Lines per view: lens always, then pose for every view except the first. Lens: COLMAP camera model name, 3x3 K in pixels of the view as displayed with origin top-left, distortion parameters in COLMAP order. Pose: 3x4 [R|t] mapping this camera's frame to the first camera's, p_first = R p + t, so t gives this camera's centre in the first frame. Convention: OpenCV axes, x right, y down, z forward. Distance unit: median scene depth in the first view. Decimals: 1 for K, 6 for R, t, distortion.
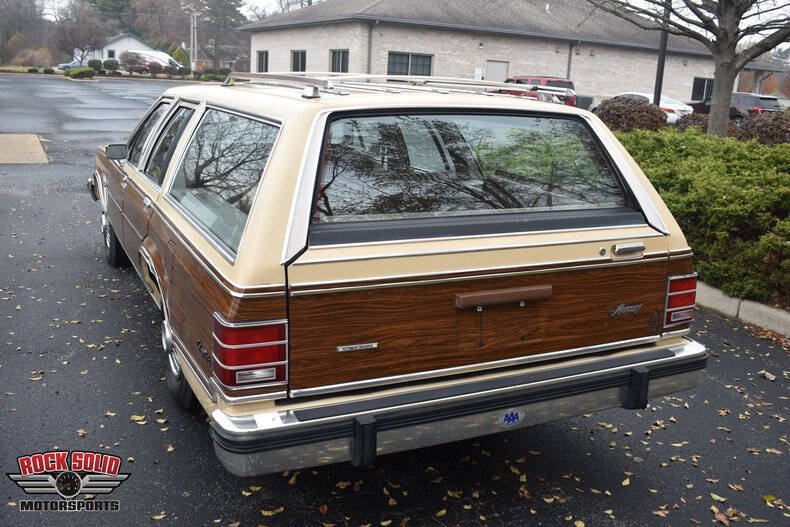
lens RADIAL K [[769.3, 0, 396.4], [0, 769.3, 264.1], [0, 0, 1]] dist [-0.083624, 0.017256]
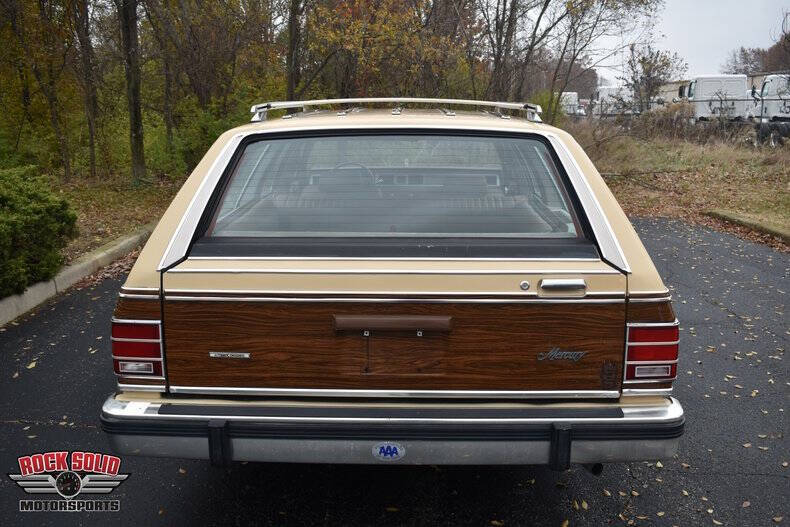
lens RADIAL K [[732.1, 0, 397.0], [0, 732.1, 263.8], [0, 0, 1]] dist [-0.084783, 0.007752]
pose [[0.887706, 0.063796, -0.455970, 0.489174], [-0.078272, 0.996848, -0.012912, -0.018051], [0.453709, 0.047151, 0.889902, 0.166338]]
